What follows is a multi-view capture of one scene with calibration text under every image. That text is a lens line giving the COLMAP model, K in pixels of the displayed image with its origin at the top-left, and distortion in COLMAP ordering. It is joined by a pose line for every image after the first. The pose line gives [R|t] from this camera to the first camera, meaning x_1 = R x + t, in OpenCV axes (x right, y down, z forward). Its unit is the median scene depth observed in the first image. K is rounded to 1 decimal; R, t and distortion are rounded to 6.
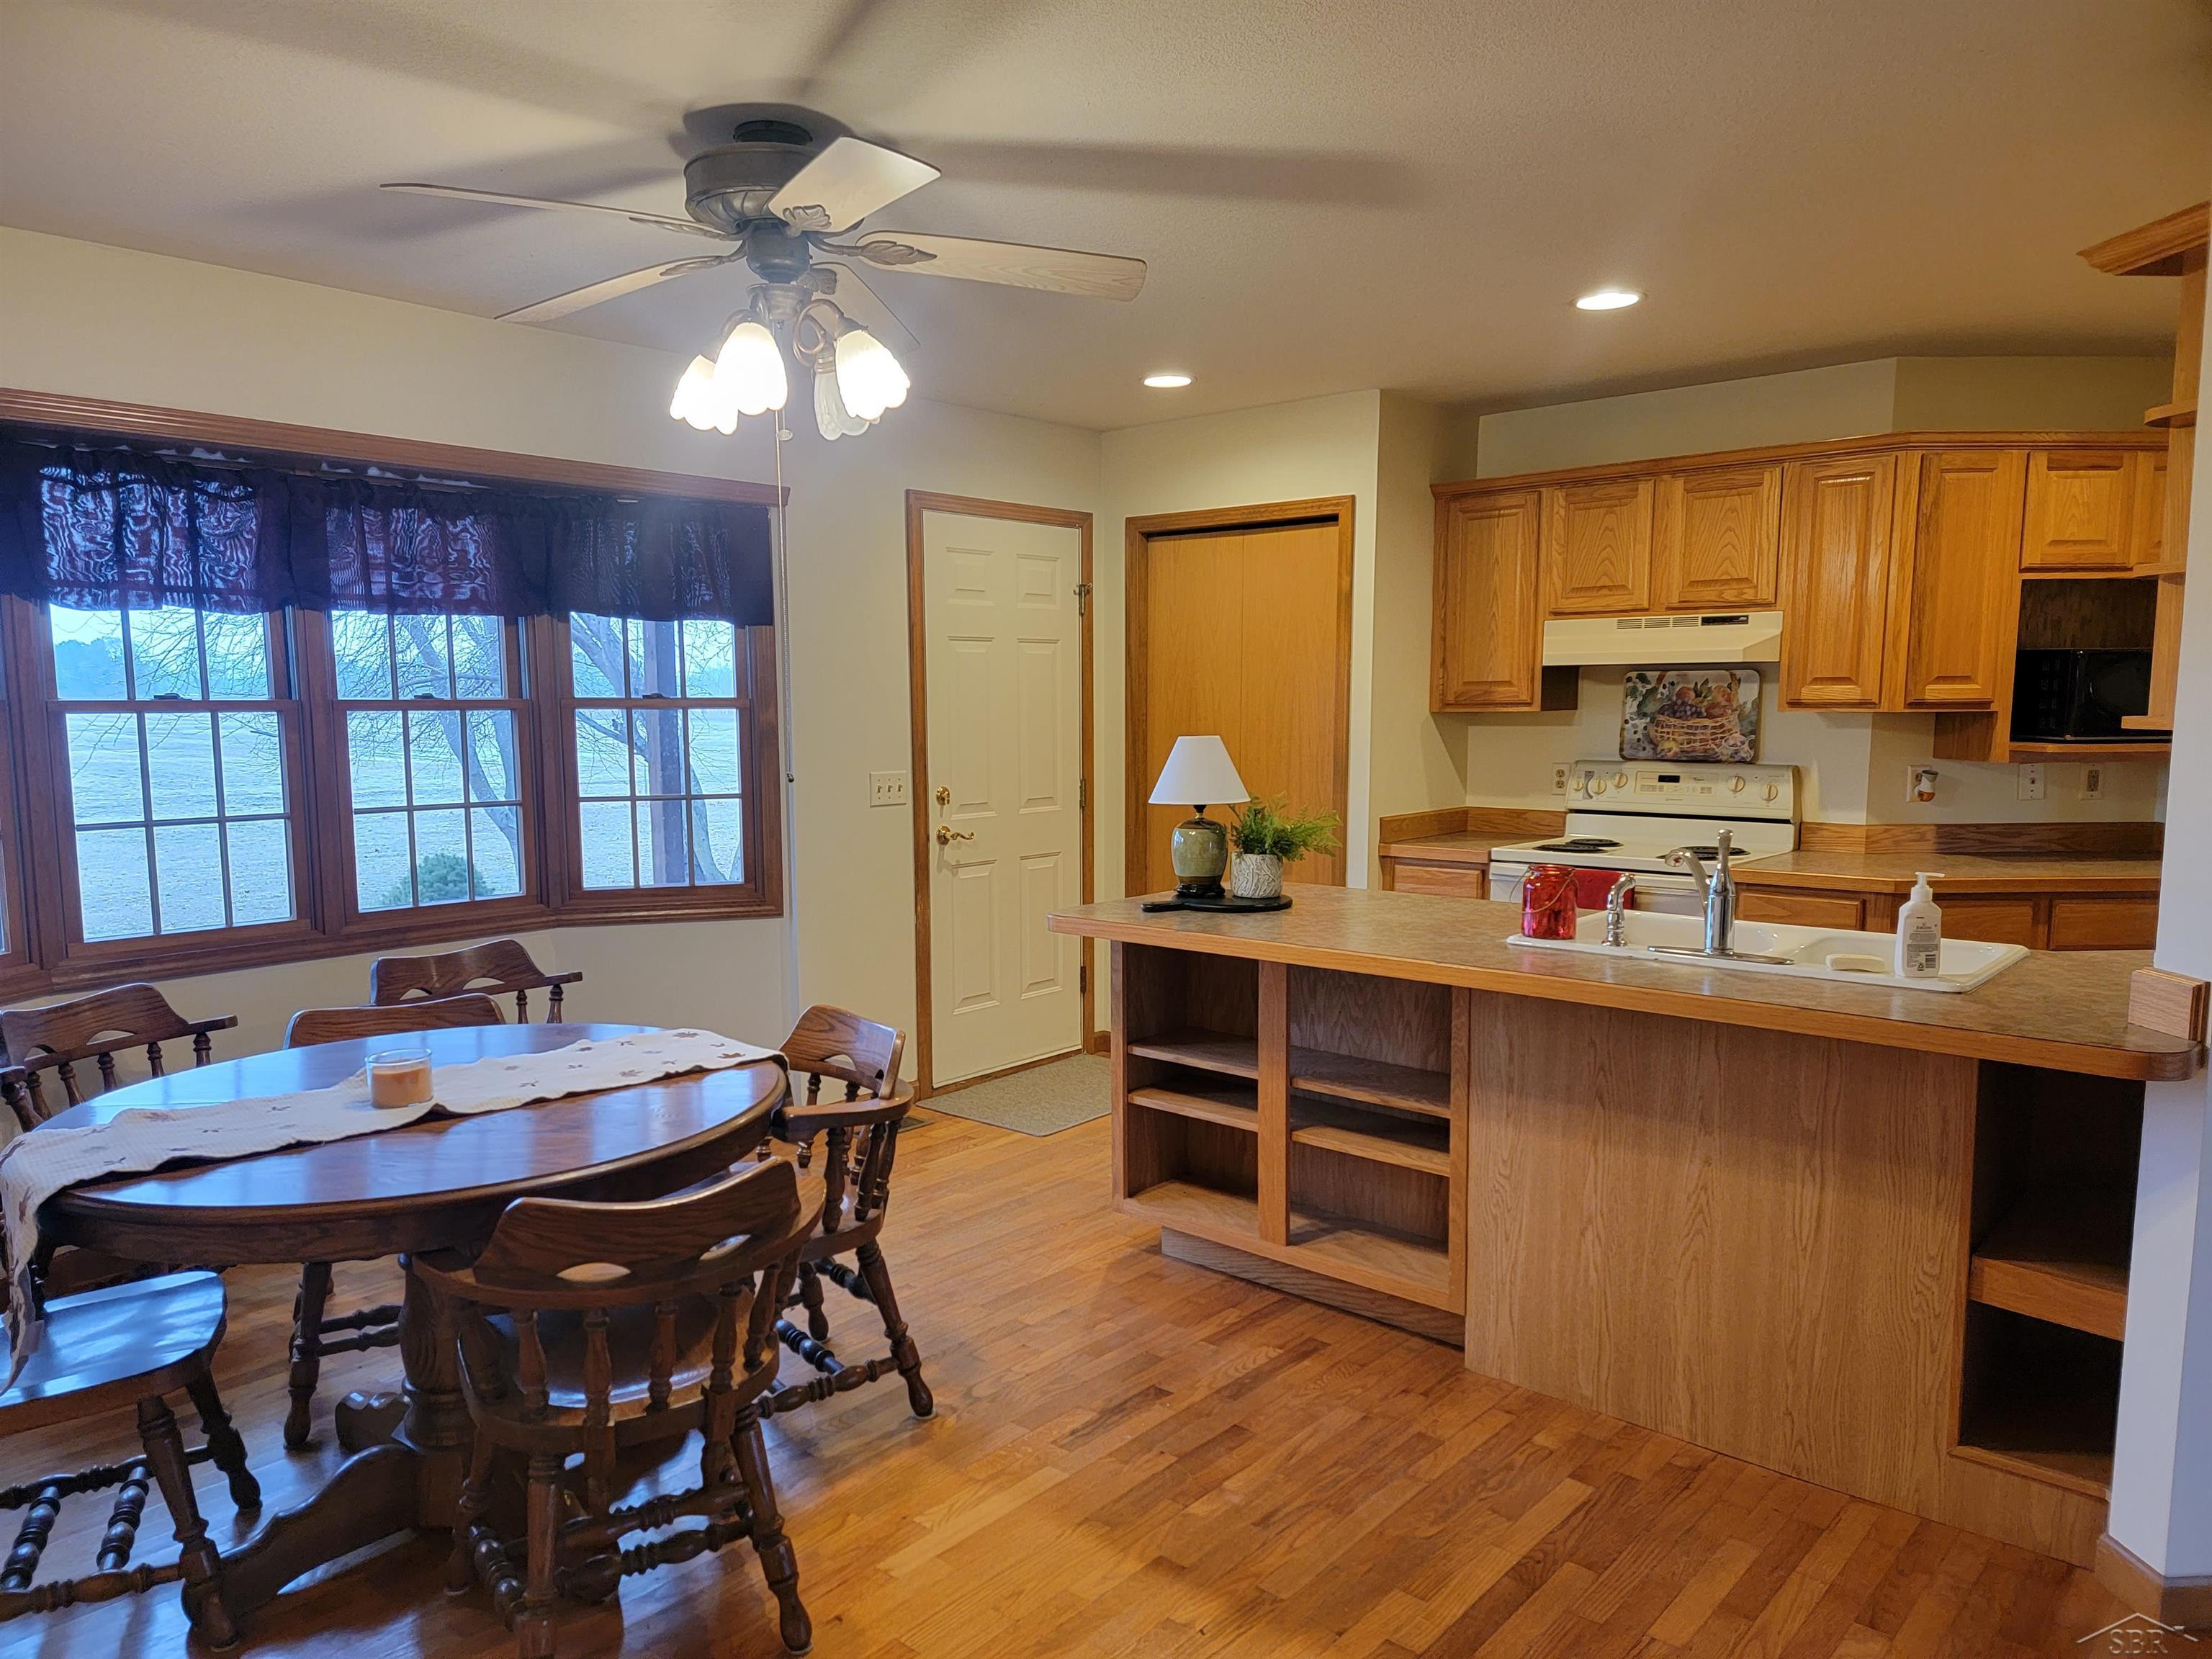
lens RADIAL K [[1529.7, 0, 1093.5], [0, 1529.7, 848.6], [0, 0, 1]] dist [0.054315, -0.000336]
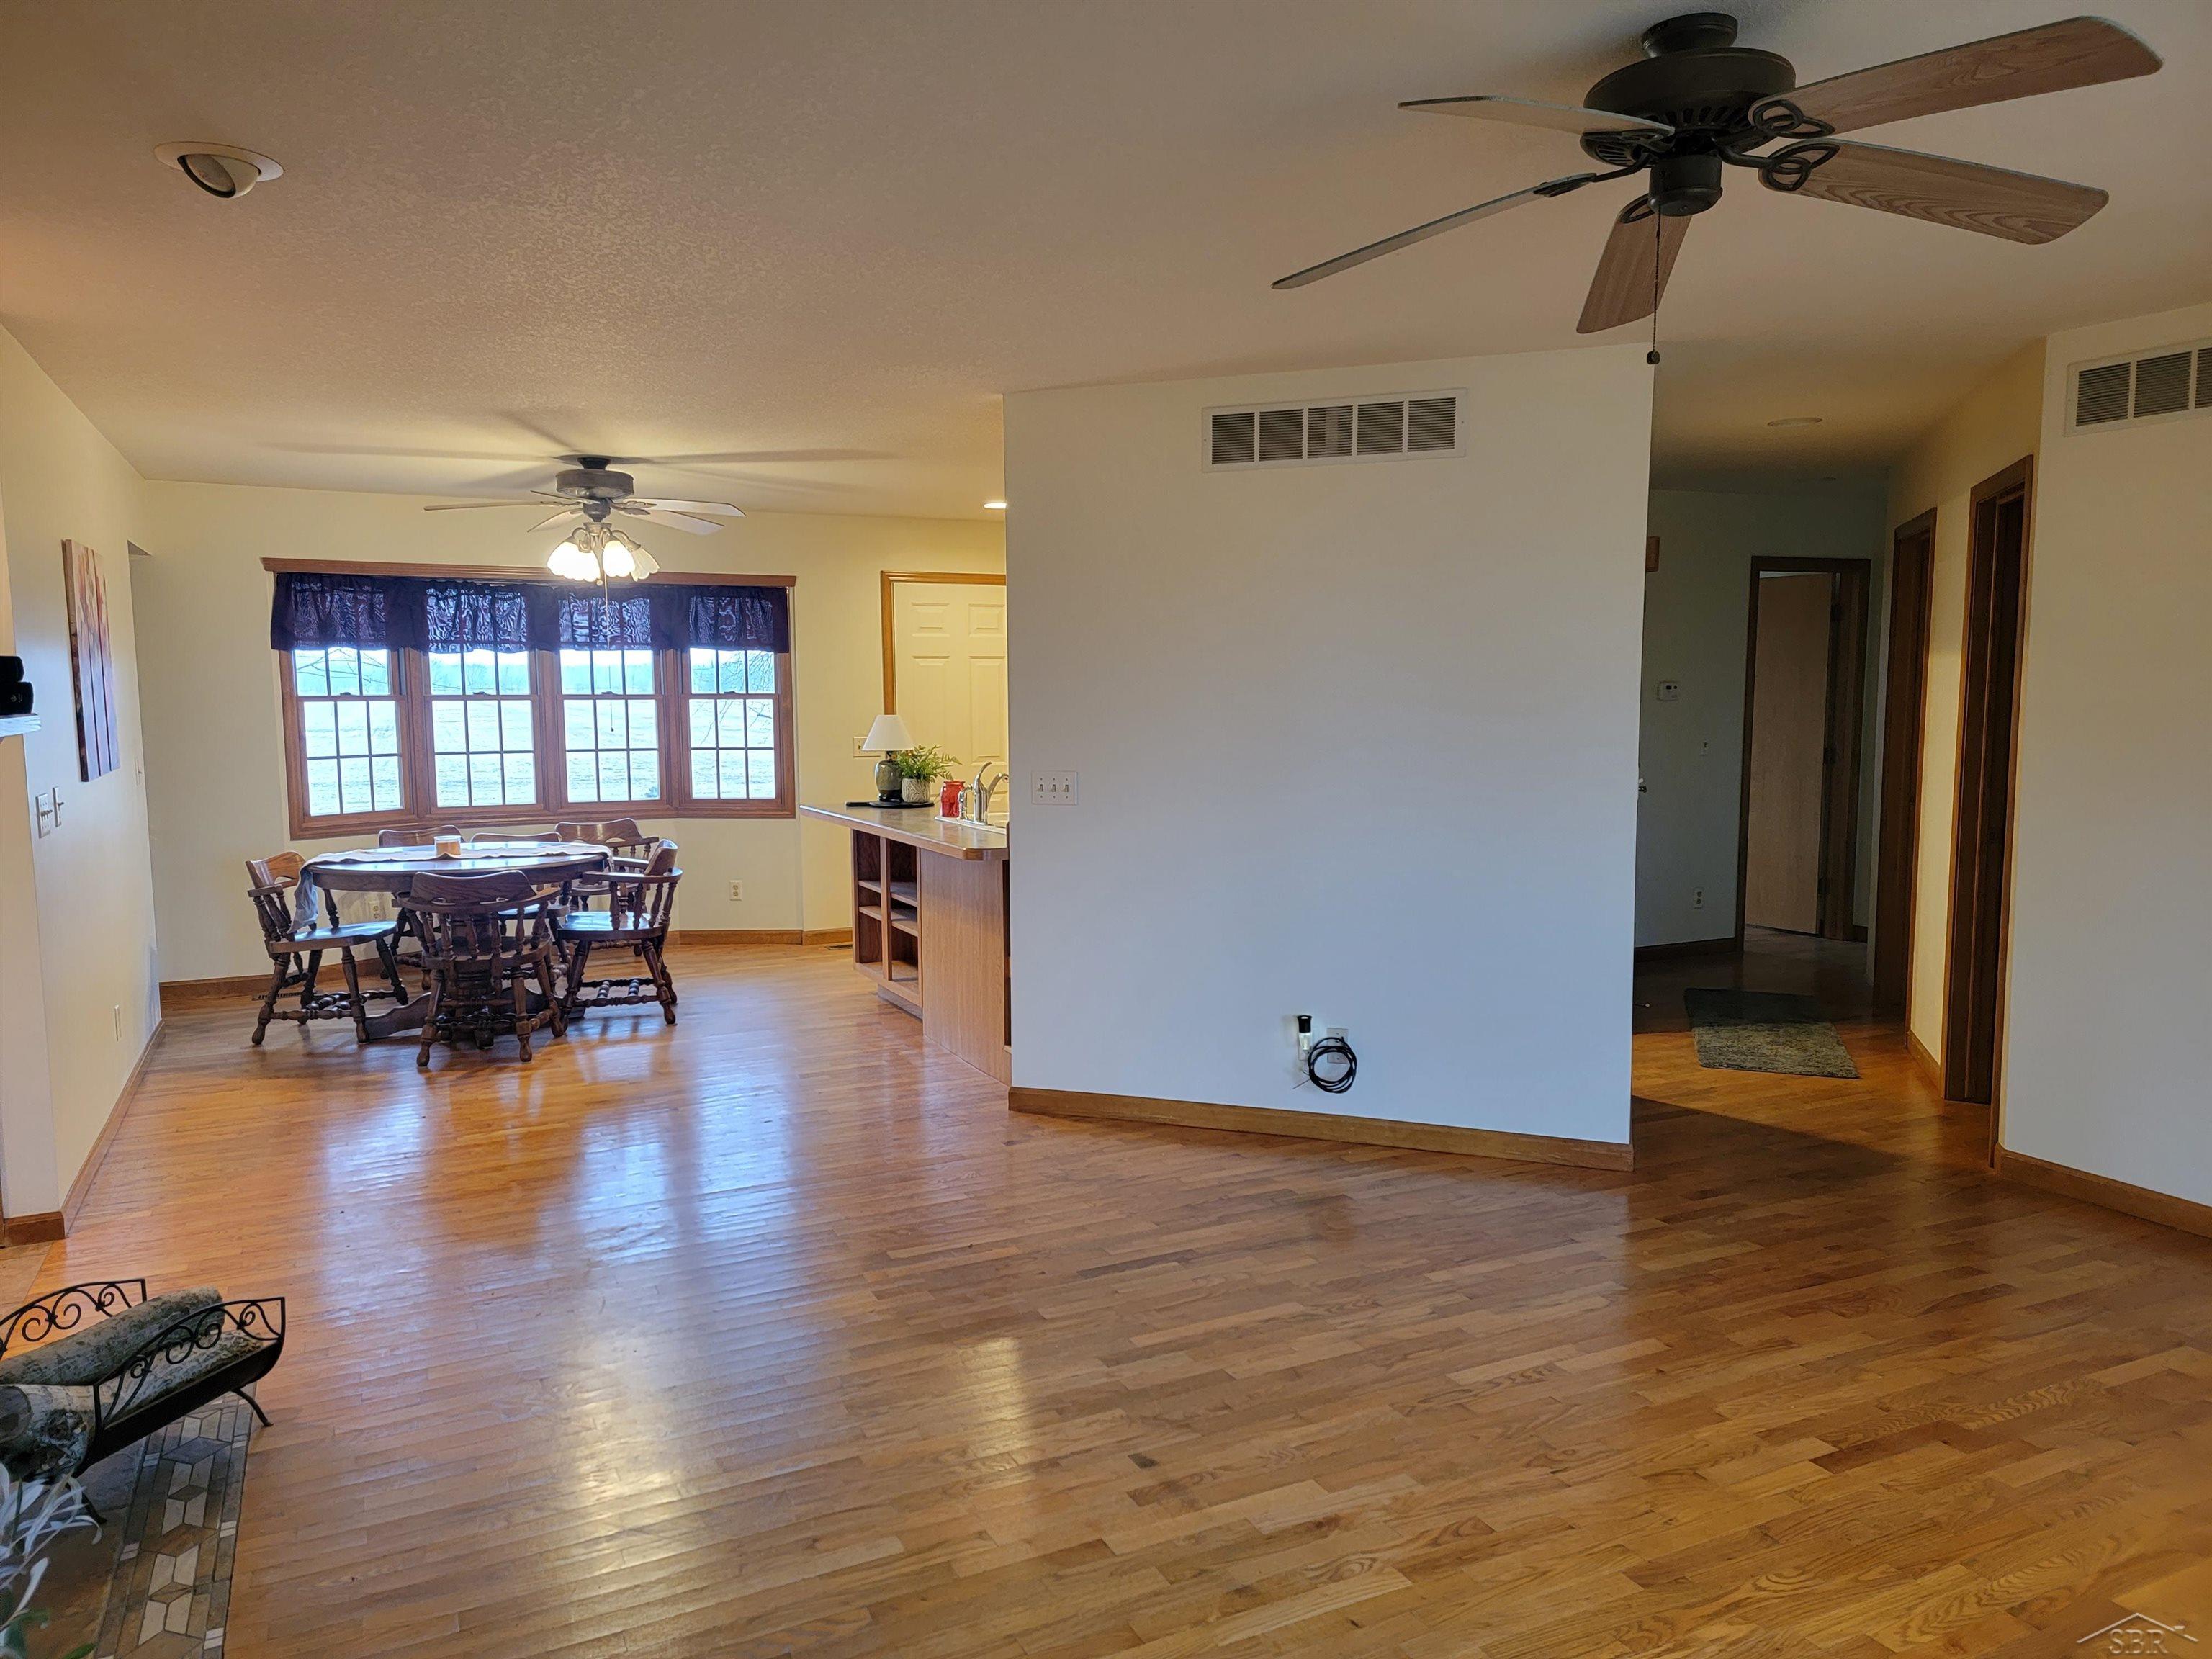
lens RADIAL K [[1529.7, 0, 1099.9], [0, 1529.7, 824.6], [0, 0, 1]] dist [0.054315, -0.000336]
pose [[0.925320, 0.034007, -0.377659, 0.925111], [-0.037954, 0.999275, -0.003012, 0.051629], [0.377283, 0.017121, 0.925940, -0.574874]]
